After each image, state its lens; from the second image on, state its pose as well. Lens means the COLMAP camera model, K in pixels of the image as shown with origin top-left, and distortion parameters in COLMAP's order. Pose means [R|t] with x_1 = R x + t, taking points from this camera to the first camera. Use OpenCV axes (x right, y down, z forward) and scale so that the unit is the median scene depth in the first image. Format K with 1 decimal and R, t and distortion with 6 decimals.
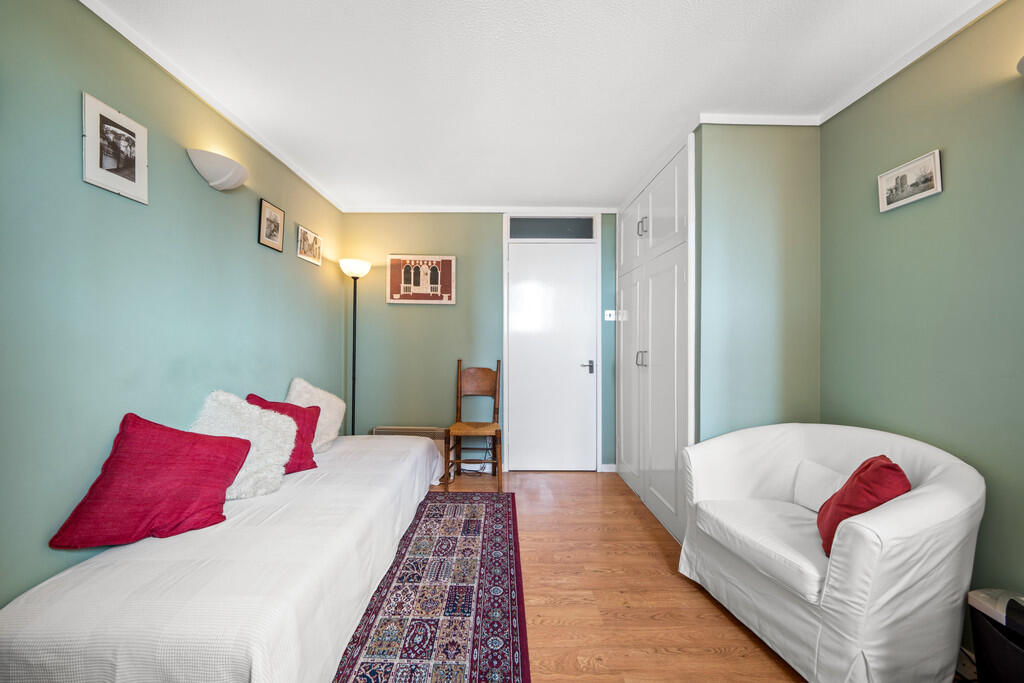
lens RADIAL K [[356.4, 0, 509.6], [0, 356.4, 342.9], [0, 0, 1]] dist [-0.007067, -0.000403]
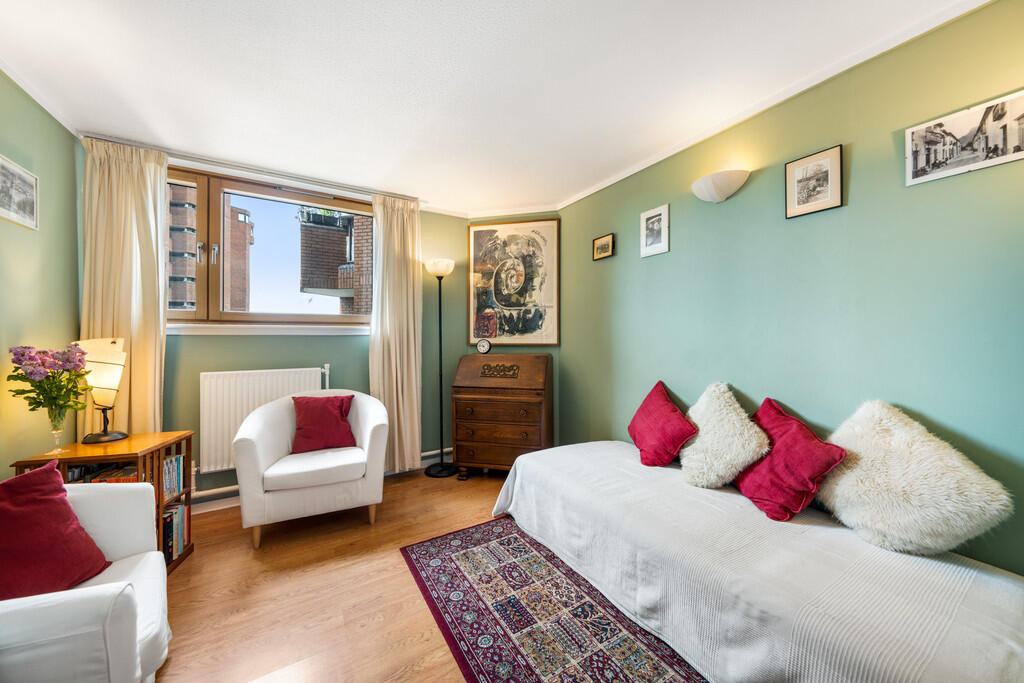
lens RADIAL K [[356.4, 0, 509.5], [0, 356.4, 336.9], [0, 0, 1]] dist [-0.007067, -0.000403]
pose [[-0.868390, -0.001625, -0.495879, 0.256894], [-0.002868, 0.999994, 0.001746, -0.007203], [0.495874, 0.002939, -0.868390, 1.381428]]
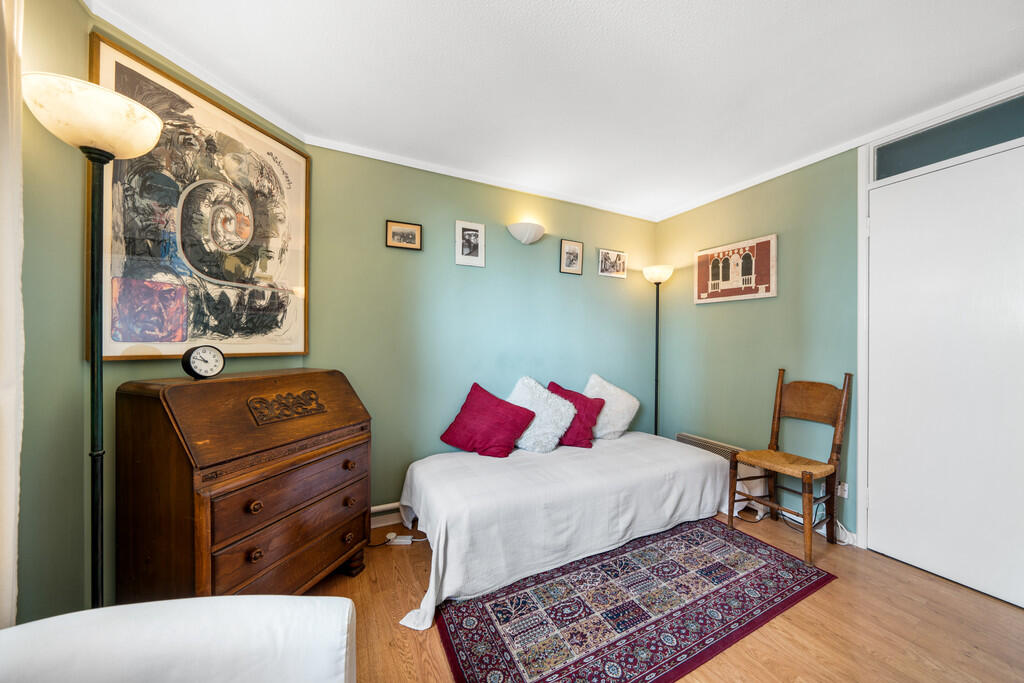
lens RADIAL K [[356.4, 0, 509.9], [0, 356.4, 344.8], [0, 0, 1]] dist [-0.007067, -0.000403]
pose [[0.432413, 0.001513, -0.901674, 0.443076], [-0.007079, 0.999973, -0.001717, 0.001925], [0.901648, 0.007126, 0.432412, 0.231483]]
